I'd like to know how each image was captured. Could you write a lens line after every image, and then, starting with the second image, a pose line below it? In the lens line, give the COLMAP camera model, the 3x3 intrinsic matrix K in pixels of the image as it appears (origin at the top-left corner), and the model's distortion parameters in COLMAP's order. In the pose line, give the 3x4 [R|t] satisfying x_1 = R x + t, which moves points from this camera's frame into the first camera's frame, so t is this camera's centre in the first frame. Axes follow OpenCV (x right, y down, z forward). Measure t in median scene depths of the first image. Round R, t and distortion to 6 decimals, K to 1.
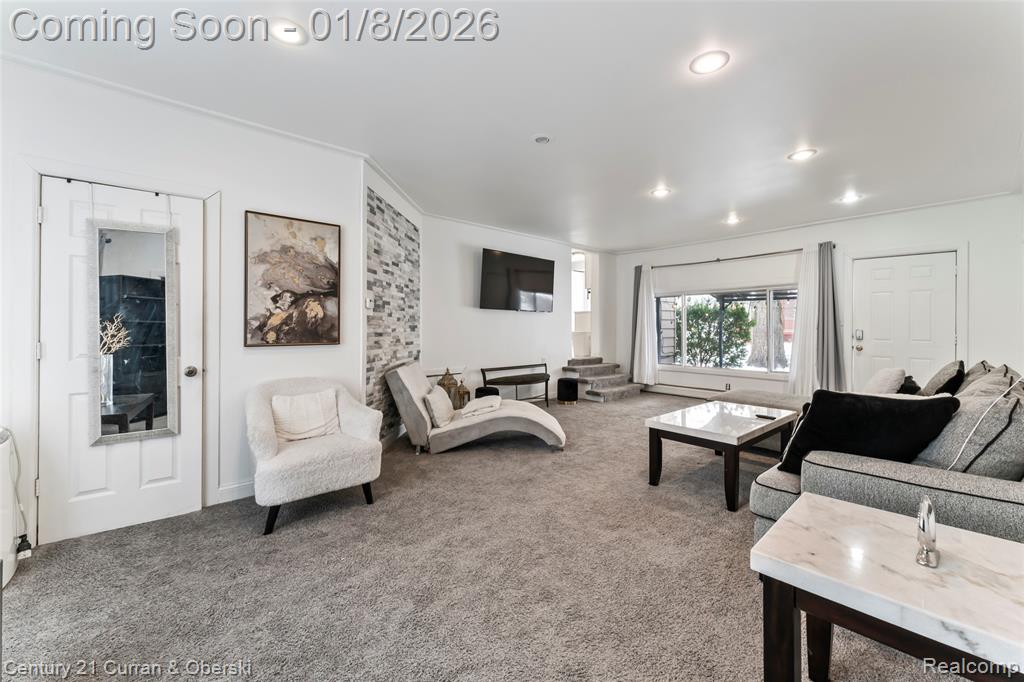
lens RADIAL K [[408.1, 0, 509.9], [0, 408.1, 334.1], [0, 0, 1]] dist [0.000620, -0.000241]
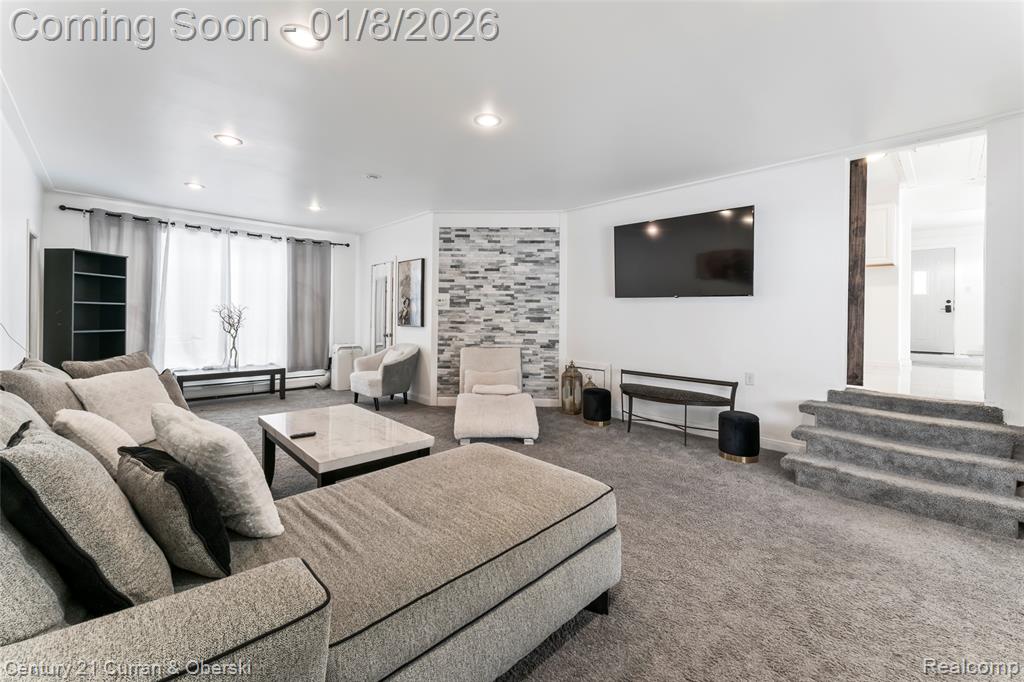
lens RADIAL K [[415.6, 0, 509.9], [0, 415.6, 315.0], [0, 0, 1]] dist [-0.001149, -0.000244]
pose [[0.046383, -0.004990, -0.998911, 0.998708], [-0.029474, 0.999545, -0.006362, -0.018578], [0.998489, 0.029737, 0.046215, 0.951216]]
